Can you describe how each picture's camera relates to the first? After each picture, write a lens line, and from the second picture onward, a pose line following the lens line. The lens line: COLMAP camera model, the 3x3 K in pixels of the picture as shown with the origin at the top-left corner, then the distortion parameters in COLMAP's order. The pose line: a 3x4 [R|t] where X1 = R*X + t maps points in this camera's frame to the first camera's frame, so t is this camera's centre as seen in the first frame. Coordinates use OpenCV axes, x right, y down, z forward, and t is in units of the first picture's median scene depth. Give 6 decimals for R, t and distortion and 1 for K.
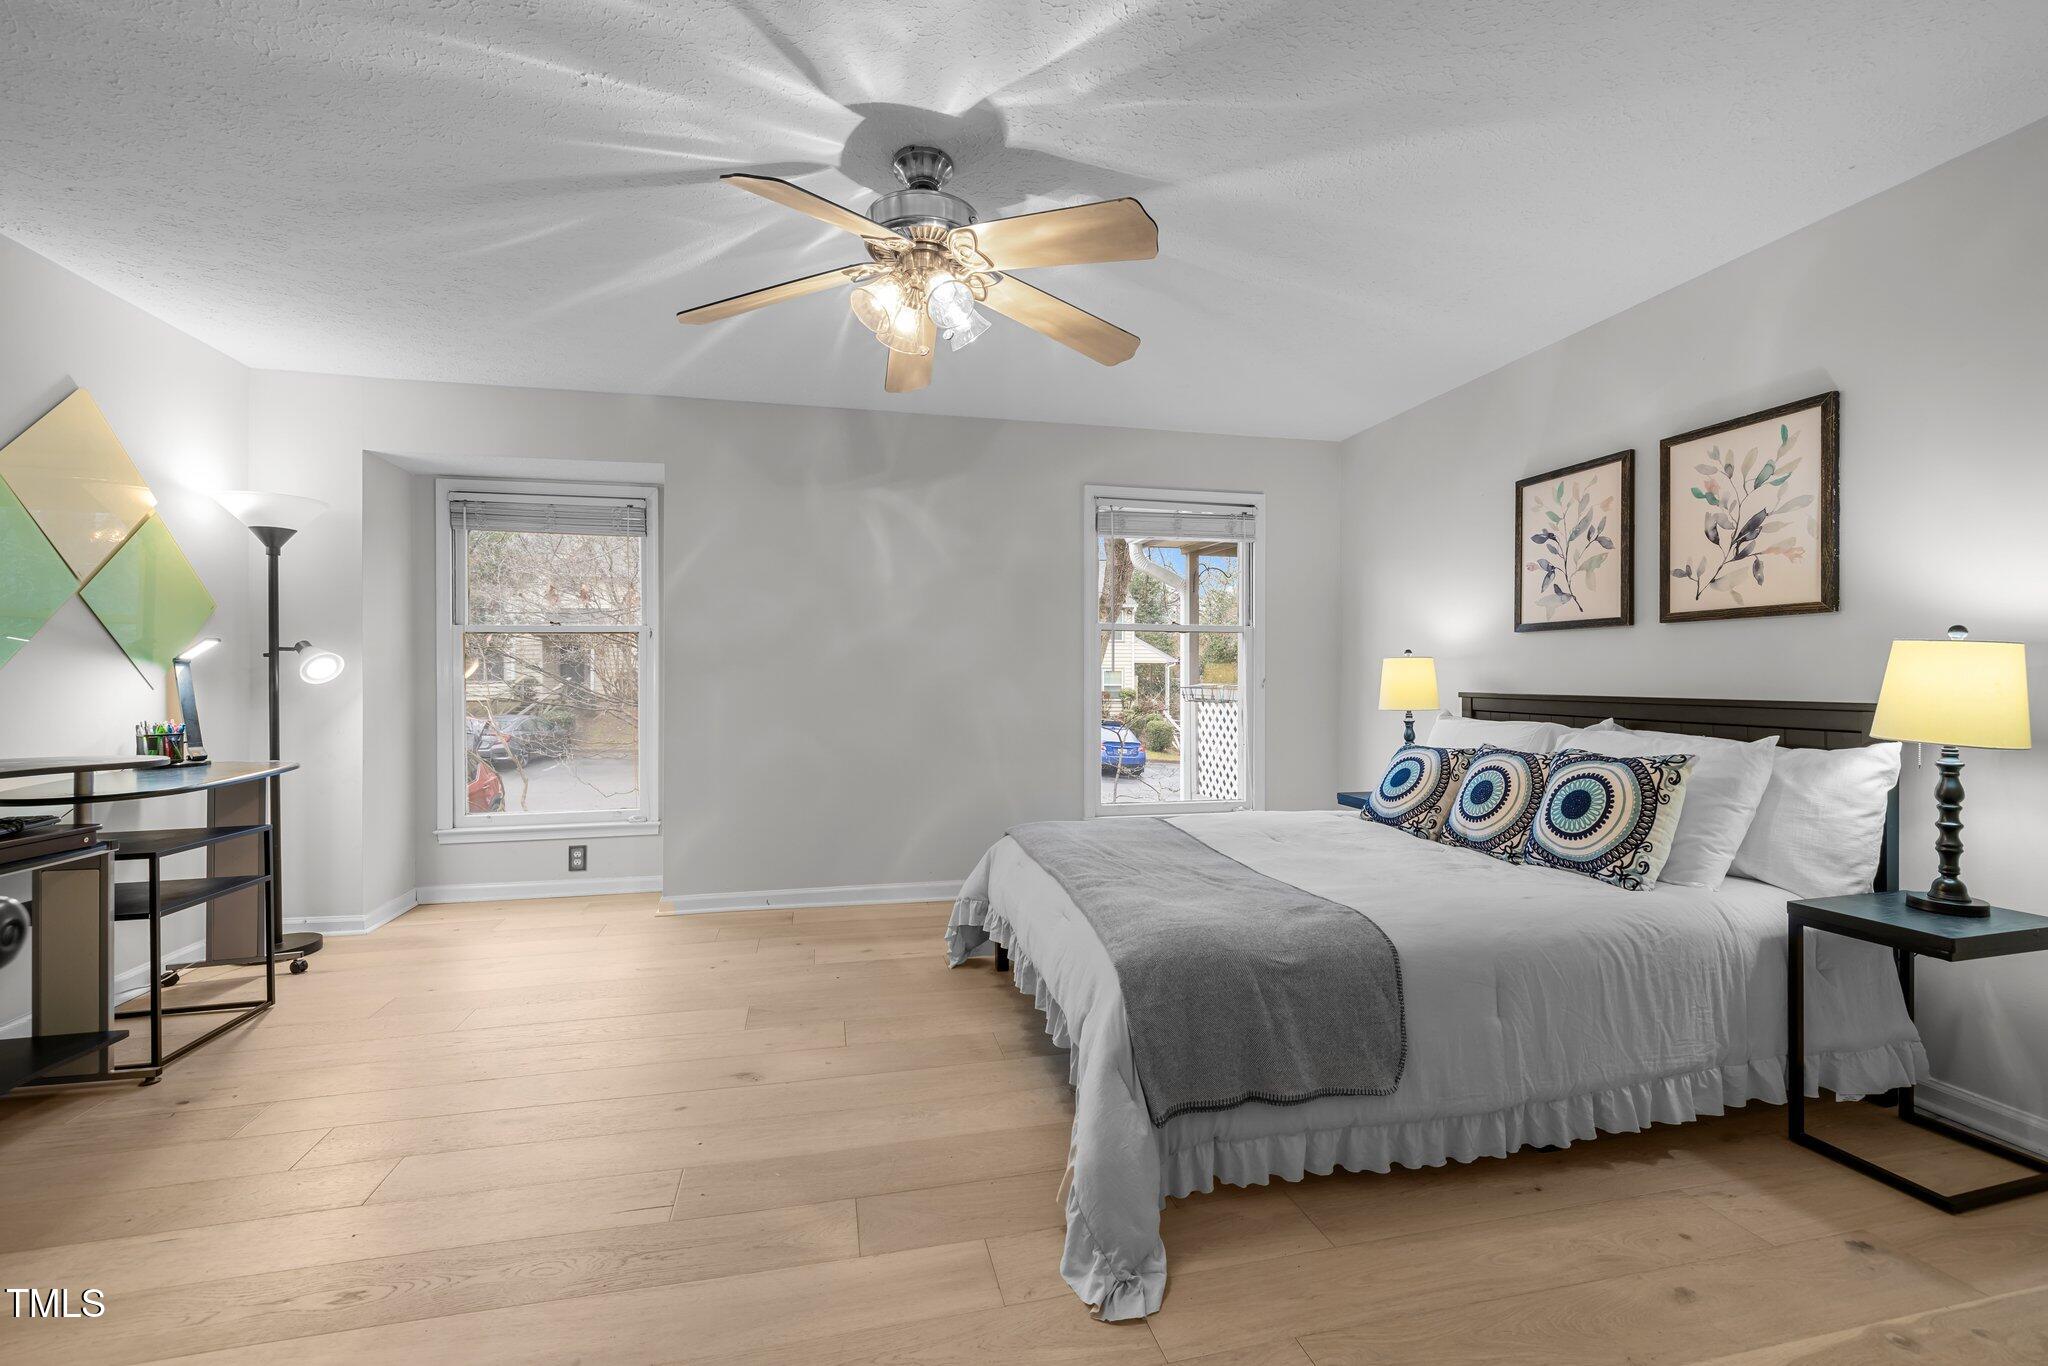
lens RADIAL K [[856.4, 0, 1023.2], [0, 856.4, 681.7], [0, 0, 1]] dist [-0.002490, -0.000166]
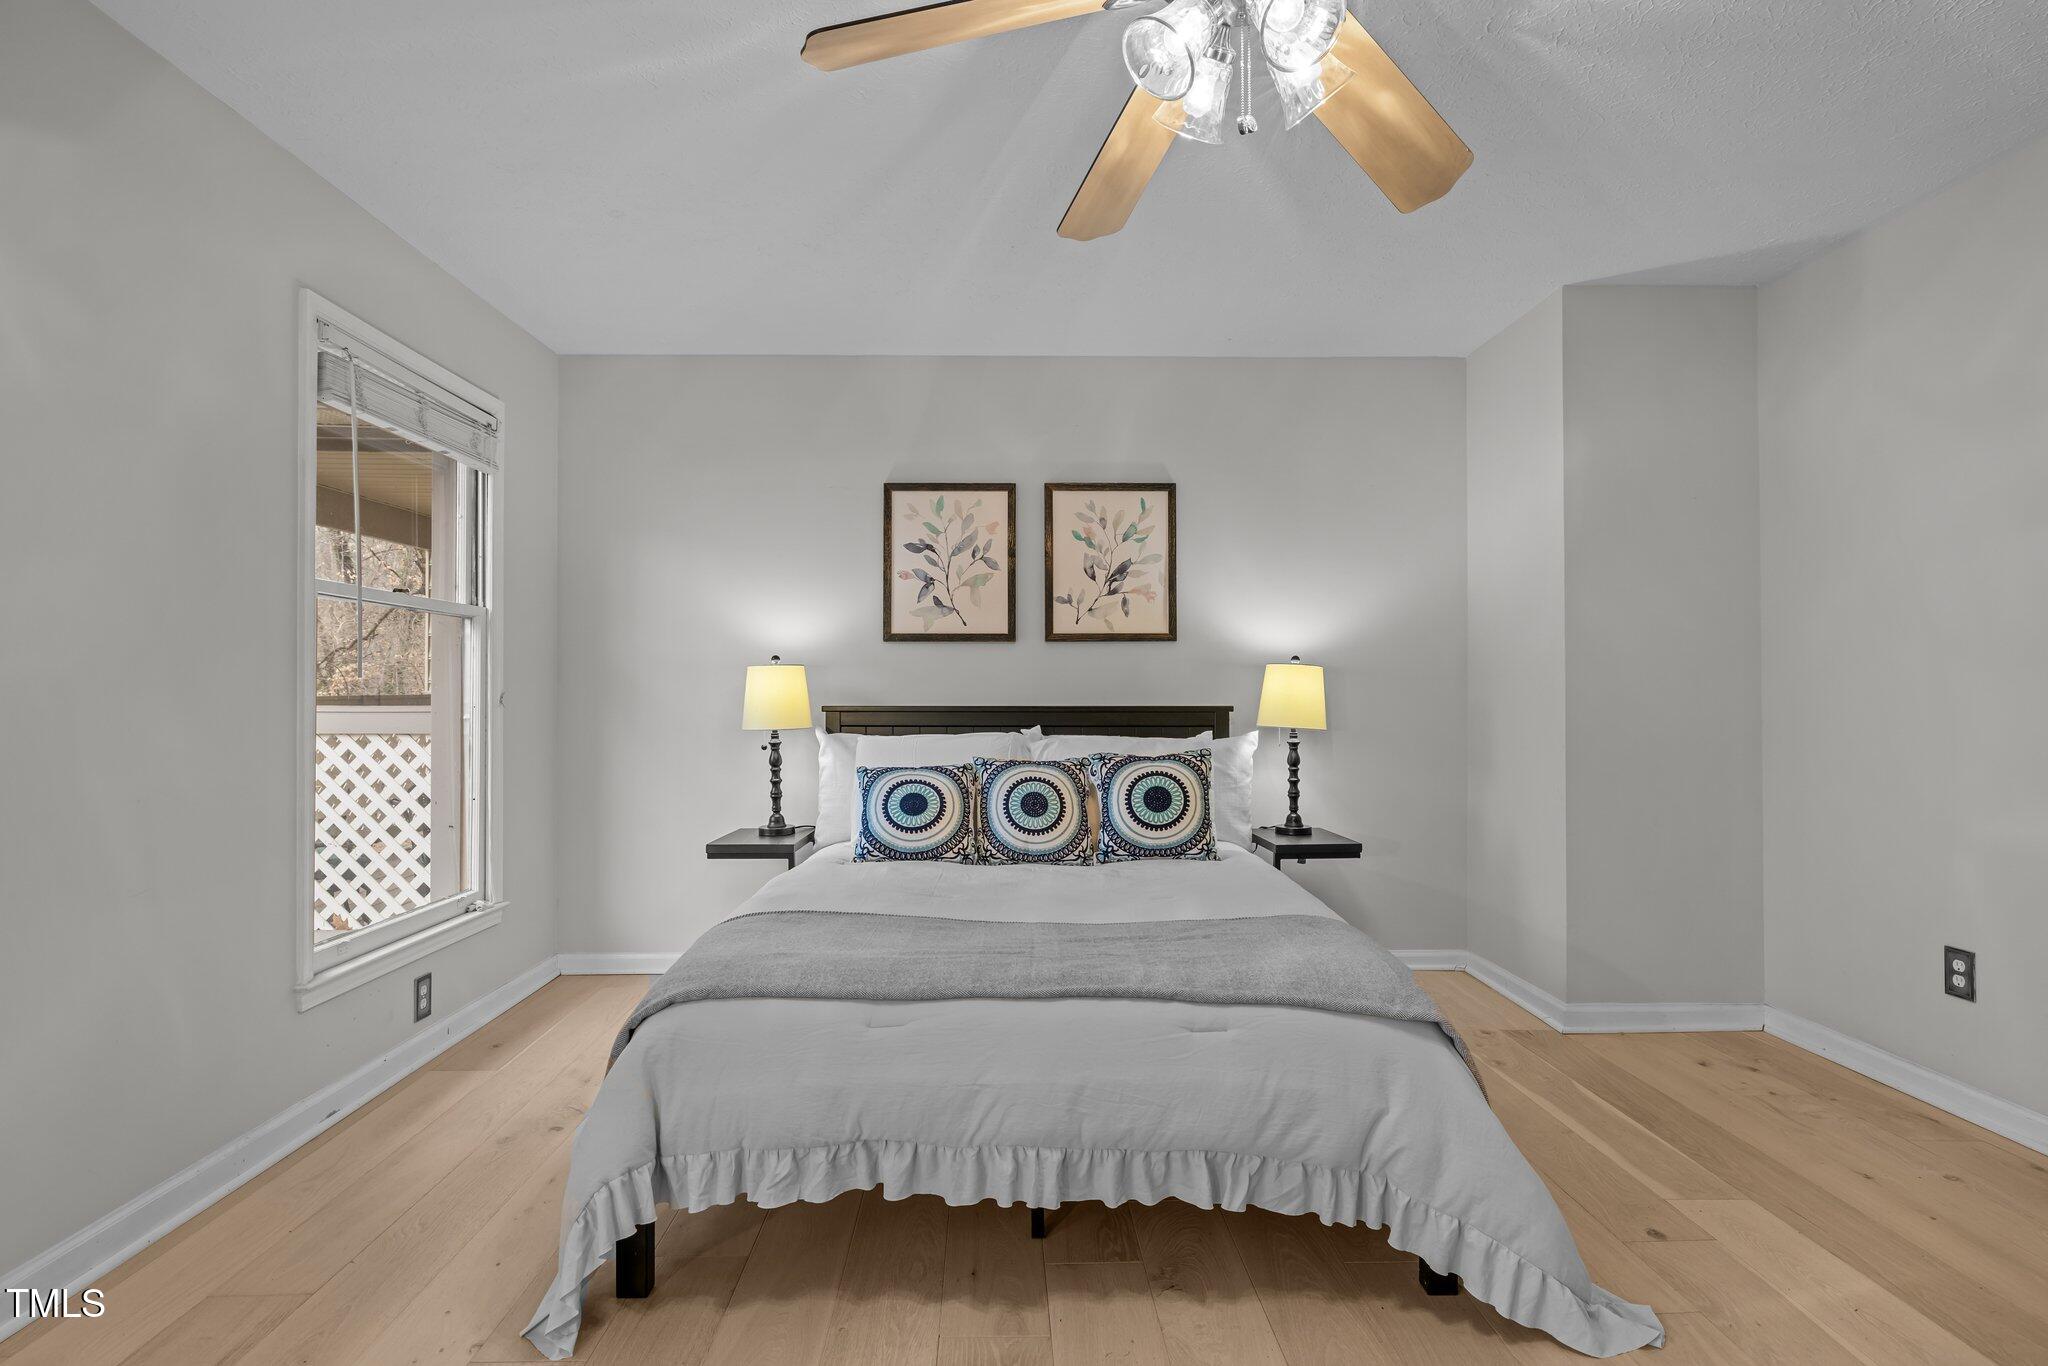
lens RADIAL K [[1020.2, 0, 1022.3], [0, 1020.2, 685.0], [0, 0, 1]] dist [-0.022747, -0.000384]
pose [[0.205071, 0.009183, 0.978704, -0.615913], [0.007705, 0.999910, -0.010996, 0.004787], [-0.978717, 0.009796, 0.204982, 0.766636]]
